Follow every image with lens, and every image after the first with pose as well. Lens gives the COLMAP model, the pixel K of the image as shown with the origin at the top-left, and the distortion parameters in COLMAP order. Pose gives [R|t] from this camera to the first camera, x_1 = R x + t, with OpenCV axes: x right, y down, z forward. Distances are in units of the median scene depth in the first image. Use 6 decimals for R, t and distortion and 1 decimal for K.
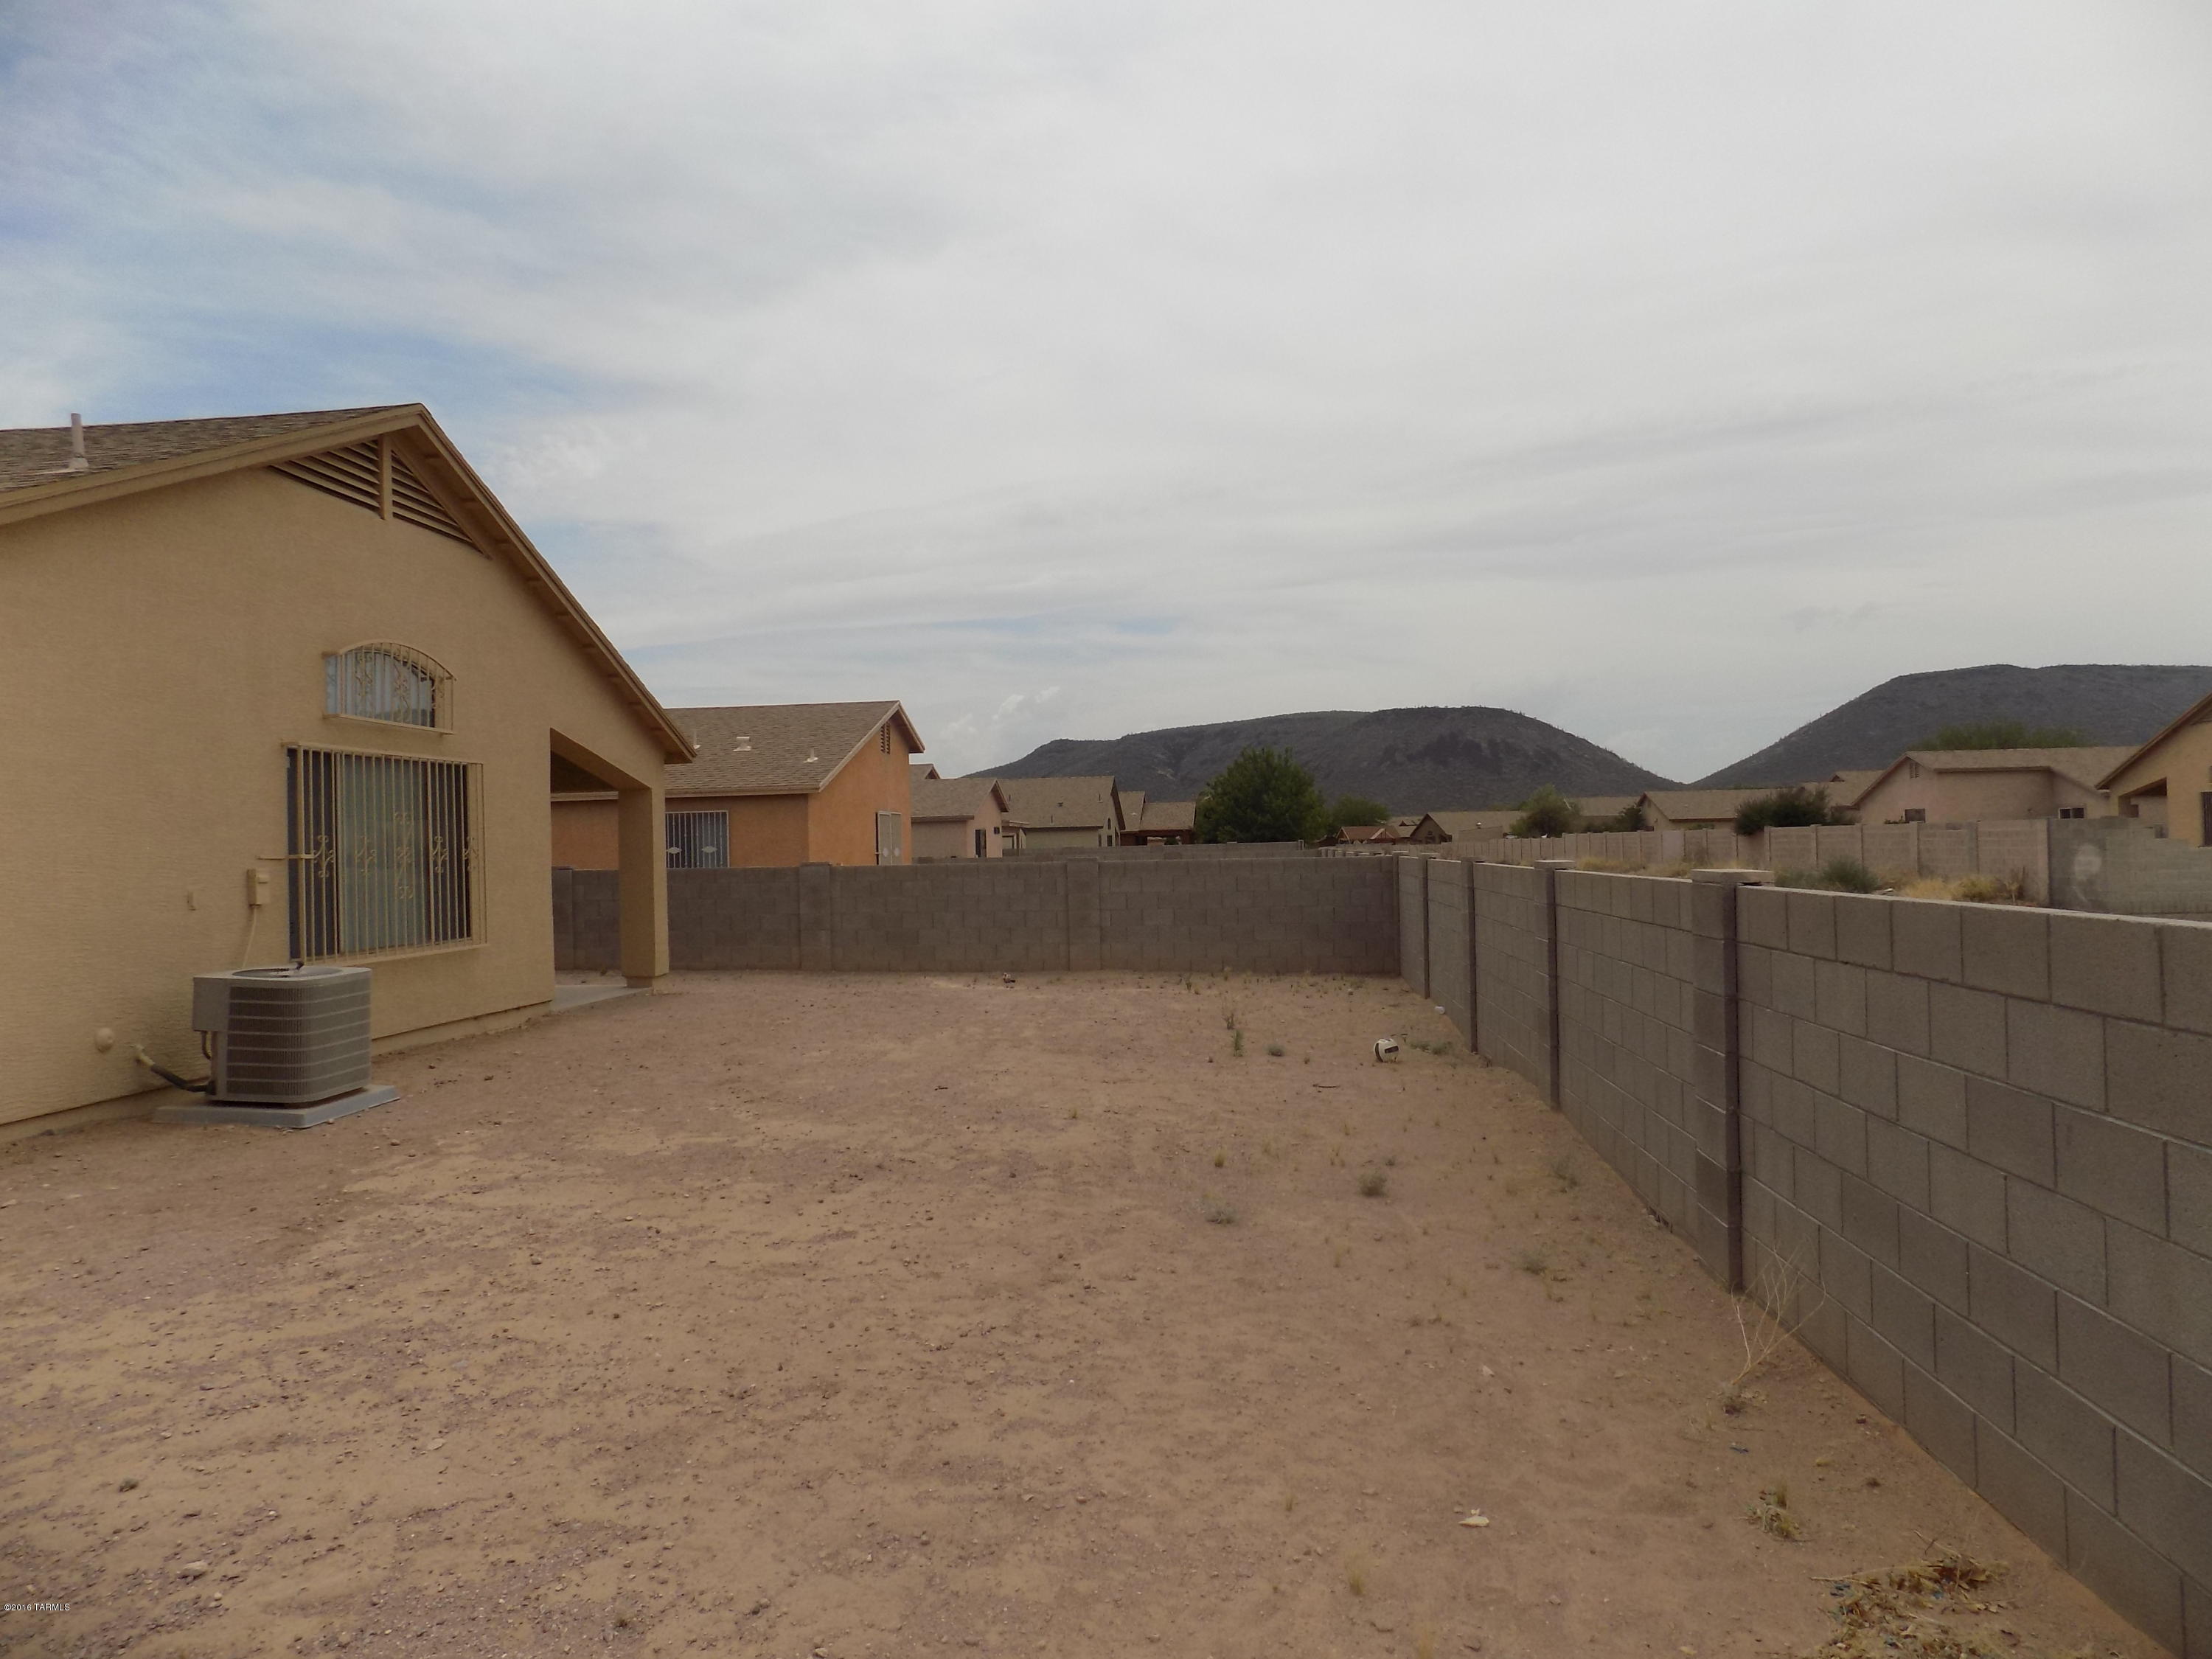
lens RADIAL K [[1498.0, 0, 1144.8], [0, 1498.0, 821.5], [0, 0, 1]] dist [-0.074128, 0.065610]
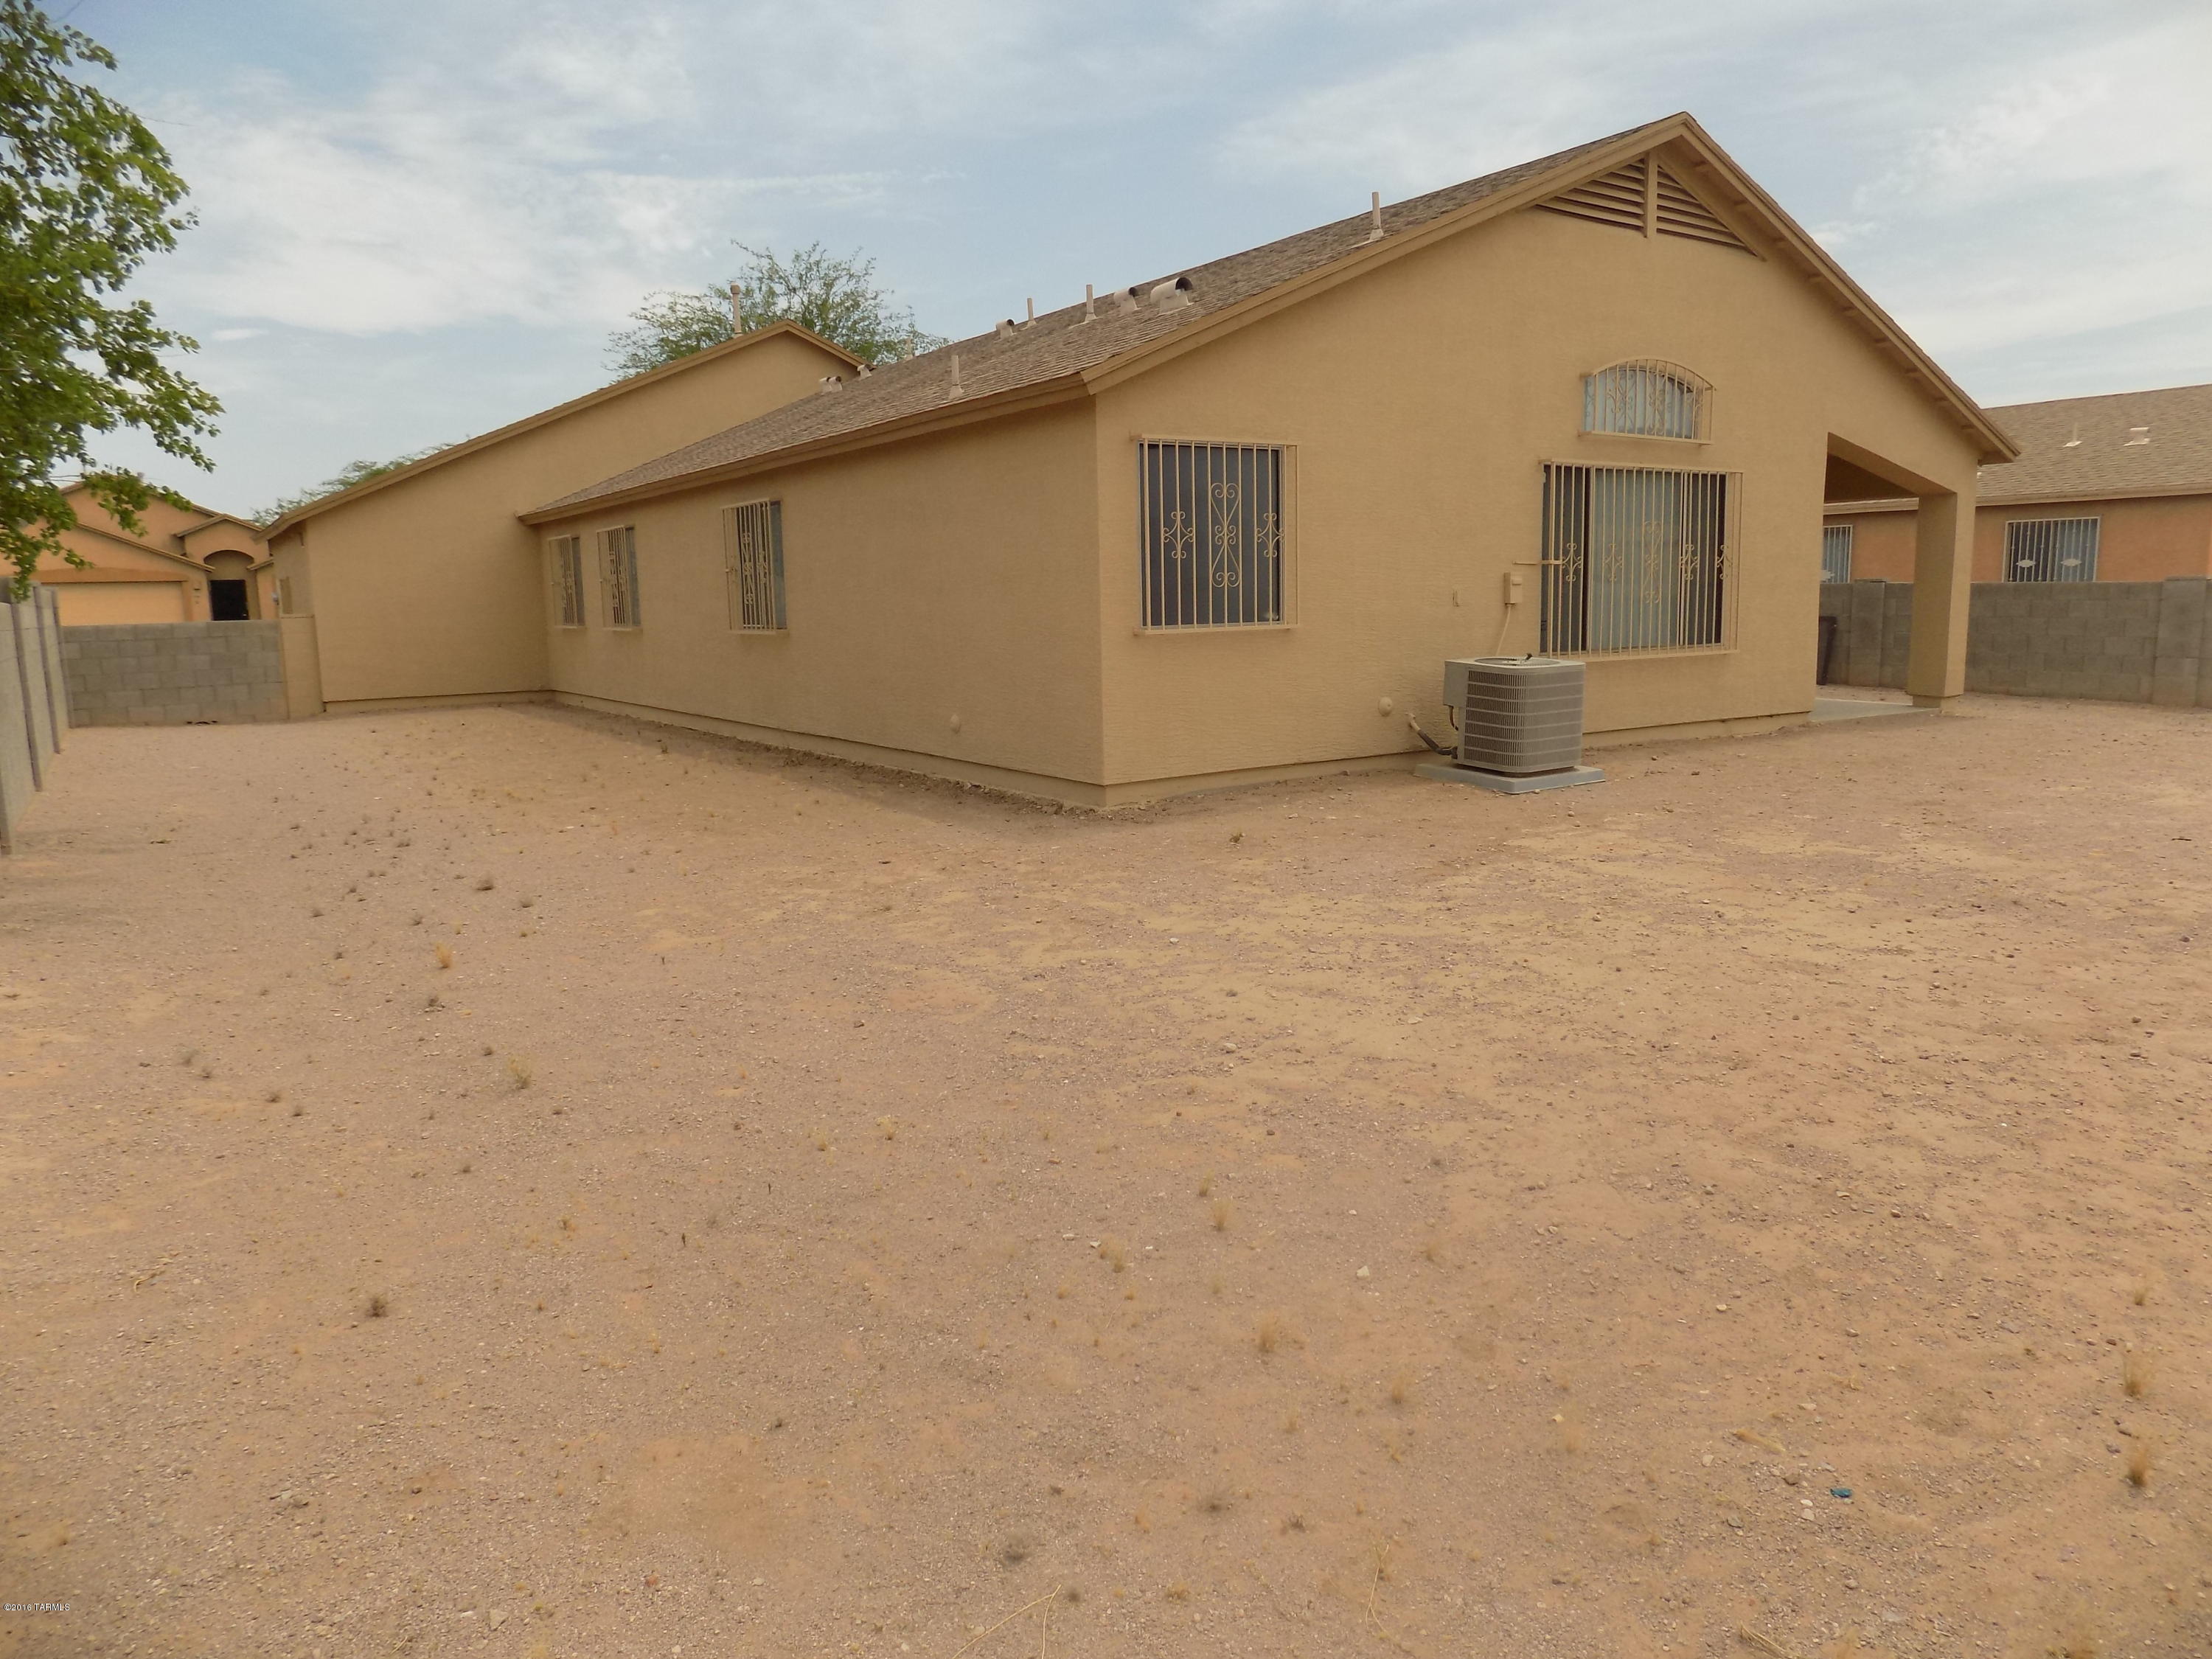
lens RADIAL K [[1498.0, 0, 1107.1], [0, 1498.0, 828.0], [0, 0, 1]] dist [-0.074128, 0.065610]
pose [[0.623793, 0.135837, -0.769696, 0.146742], [0.016035, 0.982350, 0.186362, 0.007591], [0.781425, -0.128594, 0.610605, 0.012742]]
